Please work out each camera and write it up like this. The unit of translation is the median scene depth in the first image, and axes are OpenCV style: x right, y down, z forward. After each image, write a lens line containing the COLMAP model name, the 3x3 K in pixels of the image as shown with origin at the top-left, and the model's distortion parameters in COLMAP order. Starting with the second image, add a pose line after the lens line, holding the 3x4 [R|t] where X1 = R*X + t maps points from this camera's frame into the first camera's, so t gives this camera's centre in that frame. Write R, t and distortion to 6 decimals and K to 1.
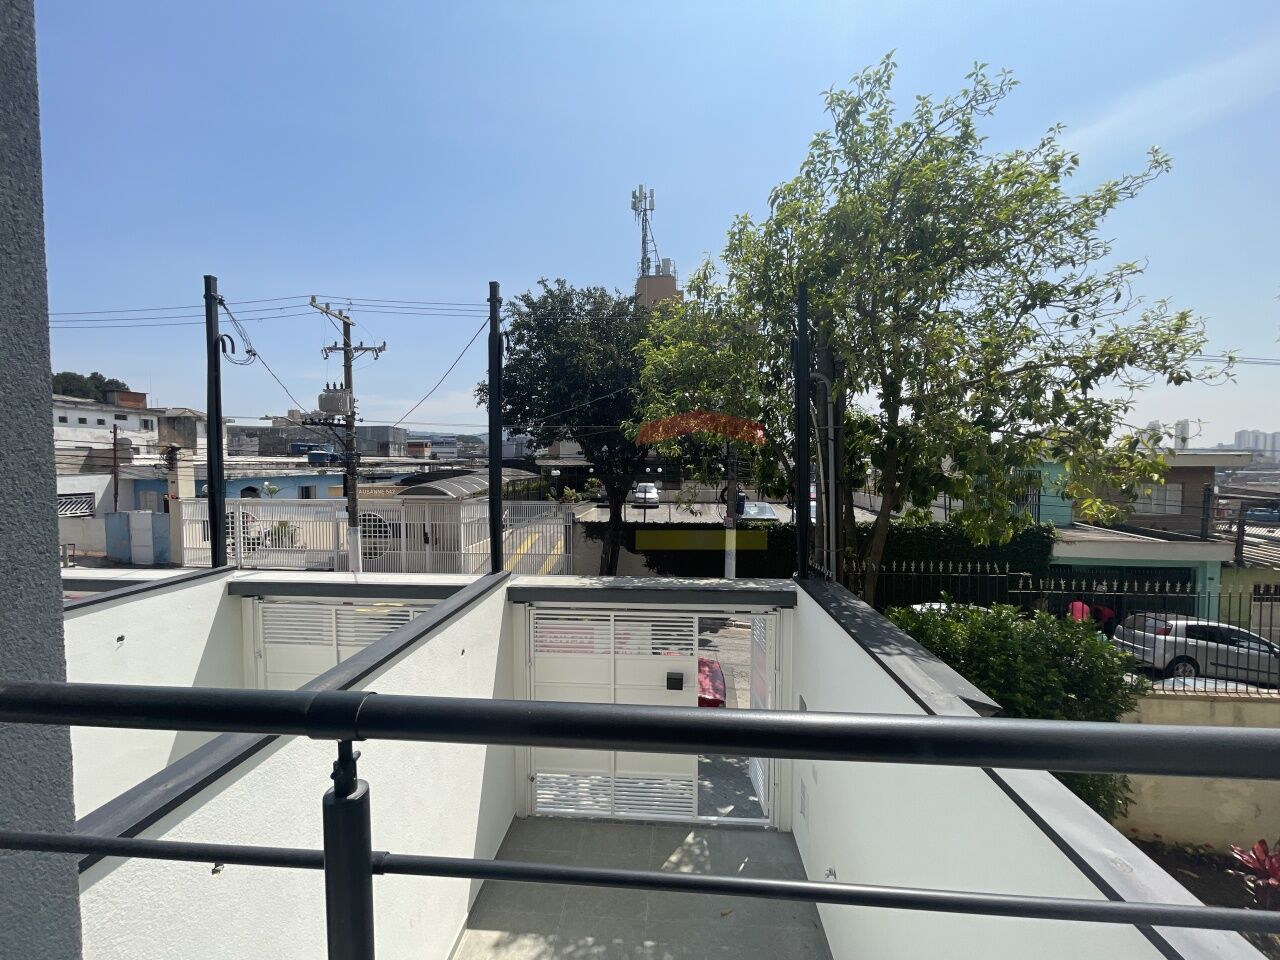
lens RADIAL K [[516.7, 0, 637.6], [0, 516.7, 482.8], [0, 0, 1]] dist [-0.001179, 0.000396]
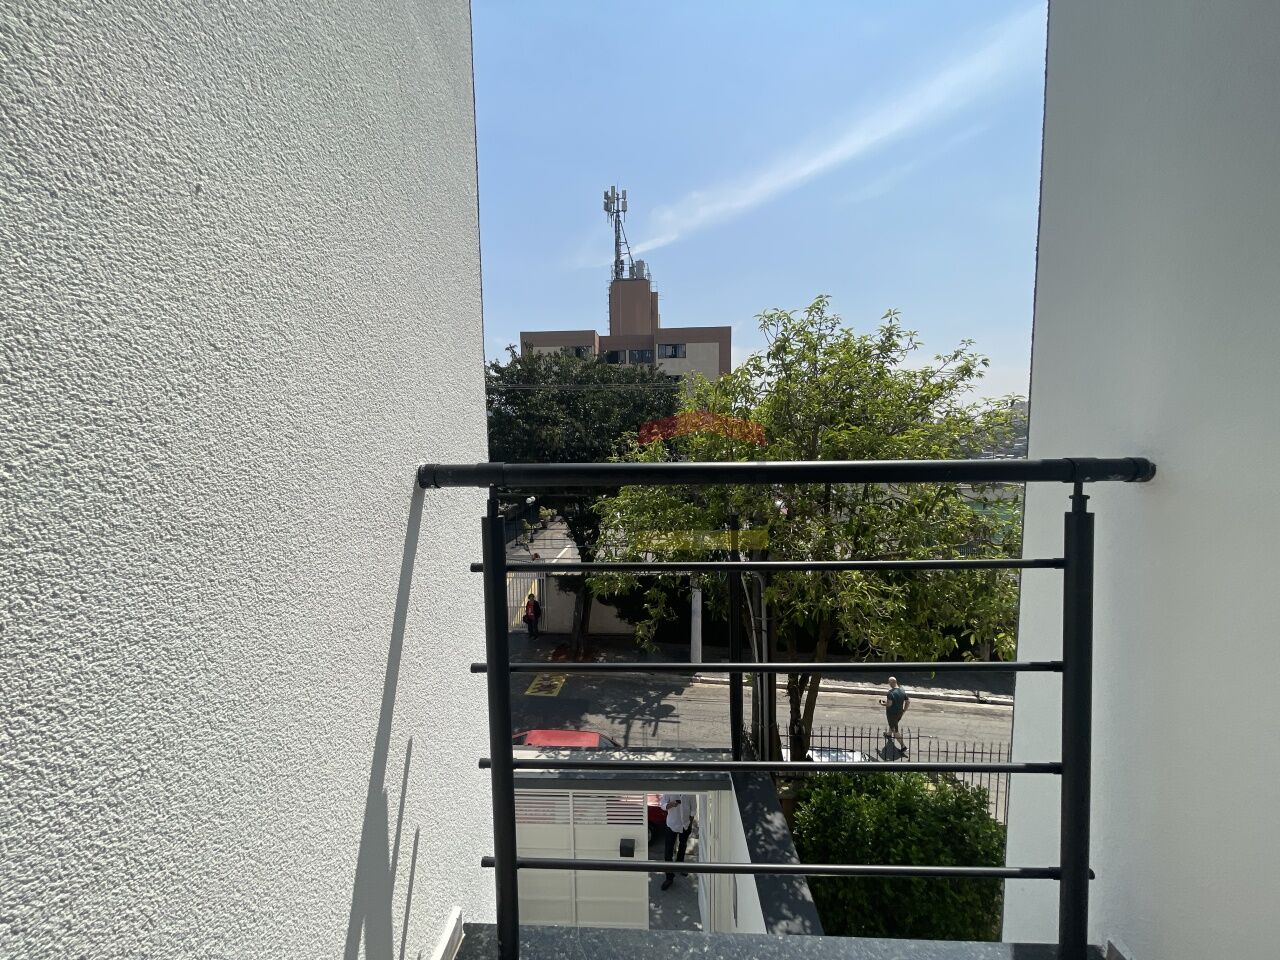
lens RADIAL K [[516.7, 0, 639.3], [0, 516.7, 471.7], [0, 0, 1]] dist [-0.001179, 0.000396]
pose [[0.999133, -0.013727, 0.039313, 0.023844], [0.011825, 0.998767, 0.048212, -0.181331], [-0.039926, -0.047705, 0.998063, -0.034512]]
